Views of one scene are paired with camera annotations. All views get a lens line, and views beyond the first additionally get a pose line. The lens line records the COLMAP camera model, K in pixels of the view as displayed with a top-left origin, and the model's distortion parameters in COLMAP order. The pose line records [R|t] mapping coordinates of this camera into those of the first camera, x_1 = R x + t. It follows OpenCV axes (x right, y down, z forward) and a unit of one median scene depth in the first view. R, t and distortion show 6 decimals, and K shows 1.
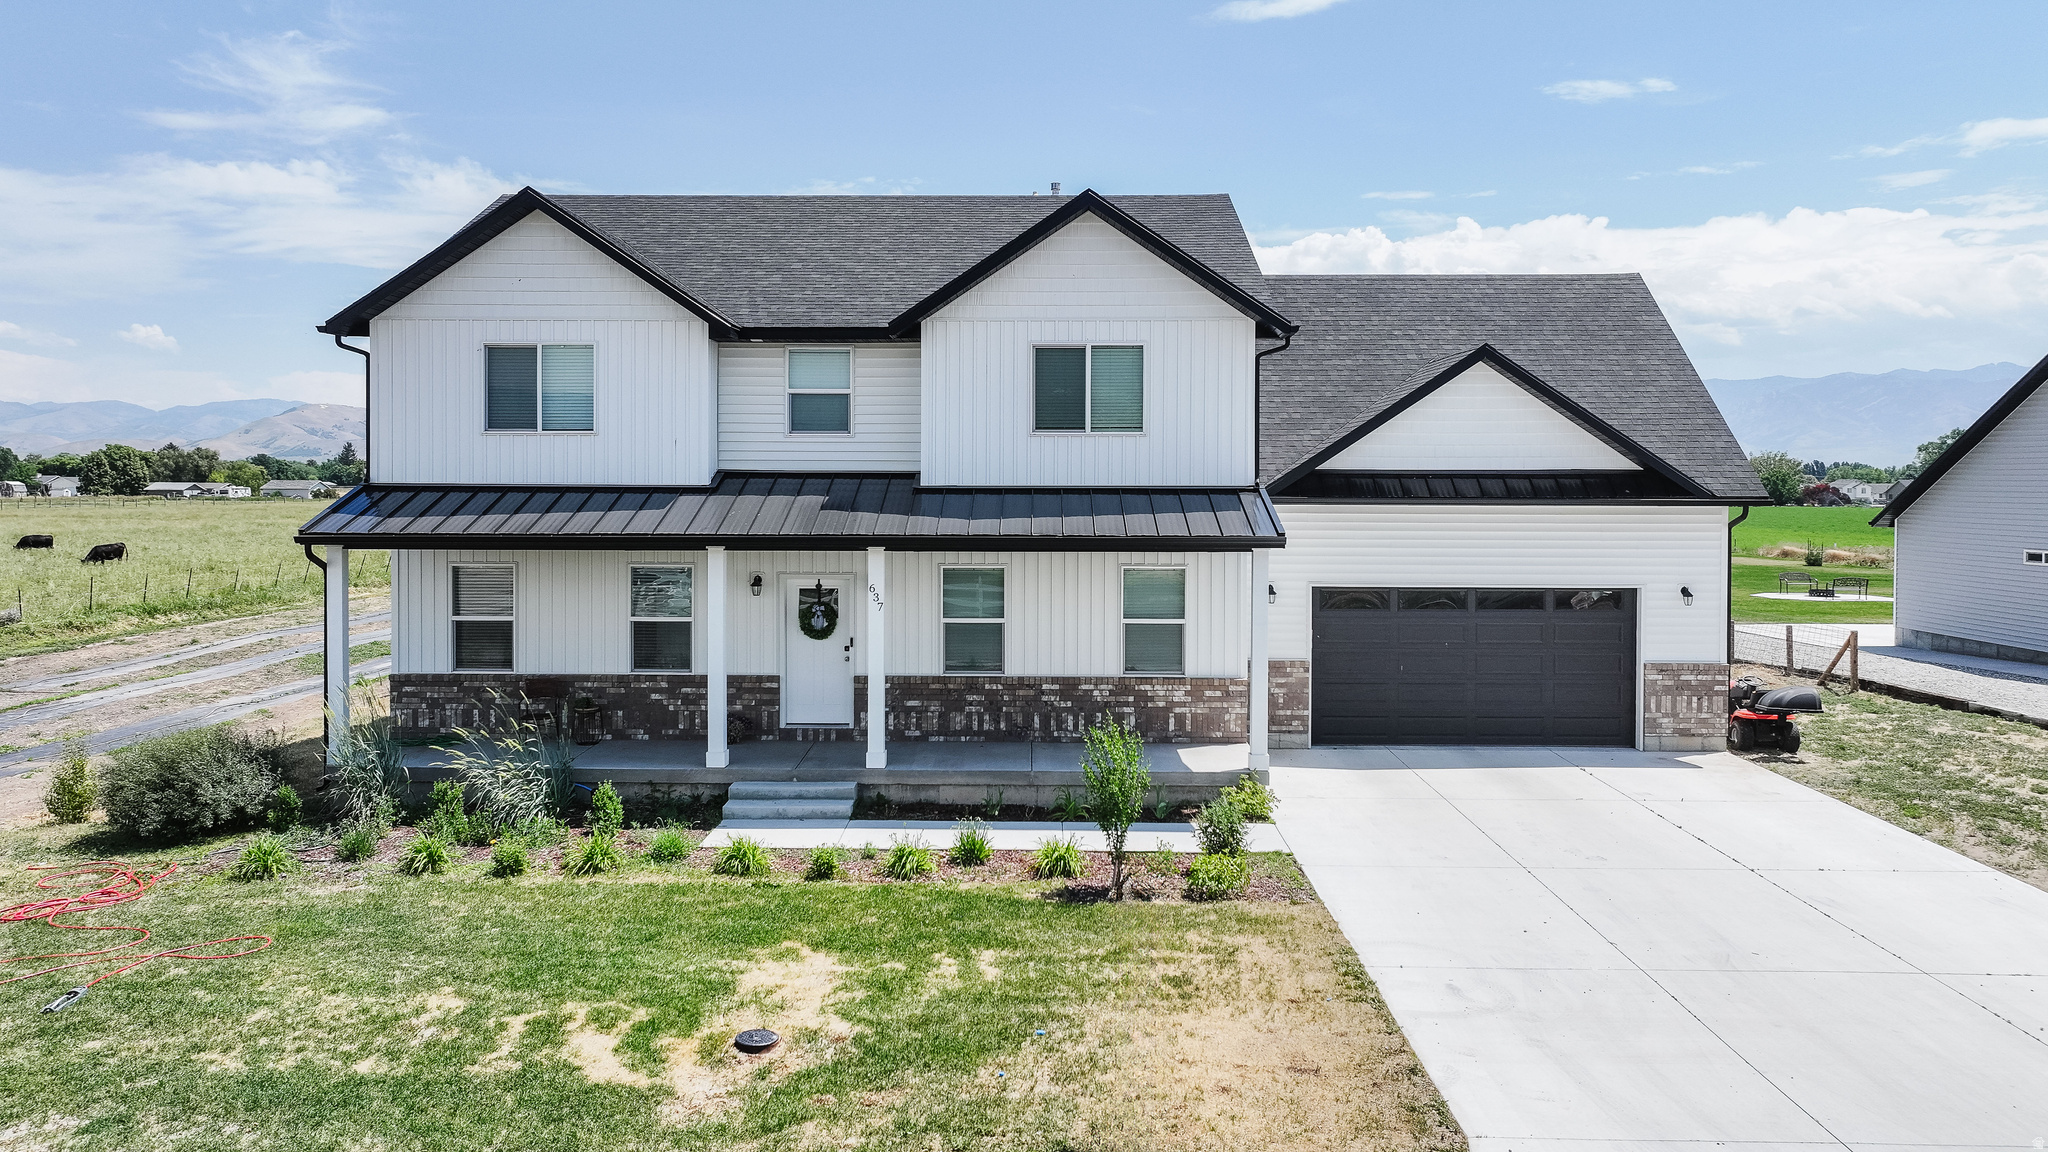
lens RADIAL K [[1415.8, 0, 1024.8], [0, 1415.8, 556.3], [0, 0, 1]] dist [-0.004257, 0.013922]
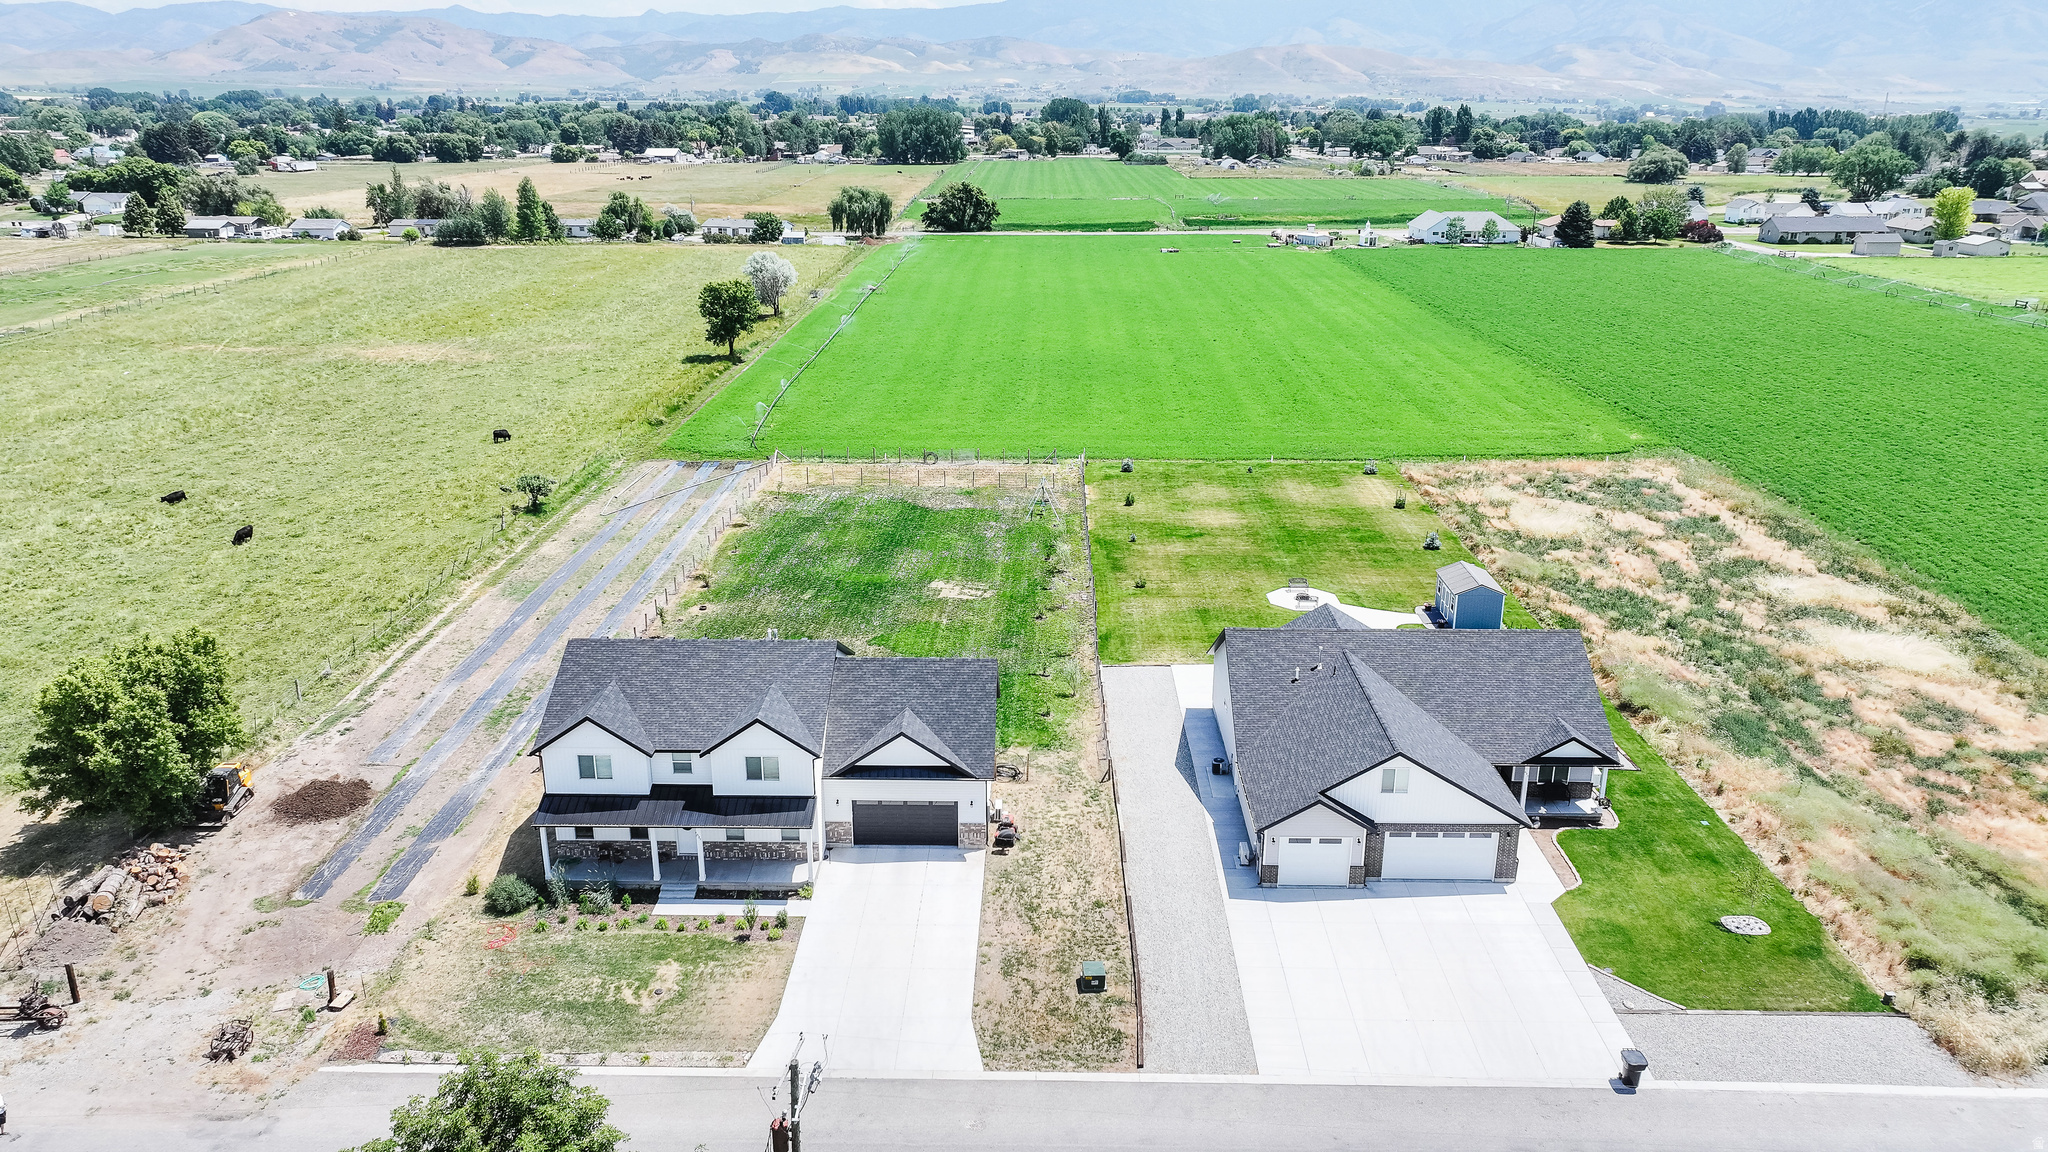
lens RADIAL K [[1415.8, 0, 1029.2], [0, 1415.8, 572.6], [0, 0, 1]] dist [-0.004257, 0.013922]
pose [[0.999976, -0.000906, -0.006920, 0.673878], [0.002791, 0.960729, 0.277474, -1.435593], [0.006397, -0.277486, 0.960708, -1.984875]]
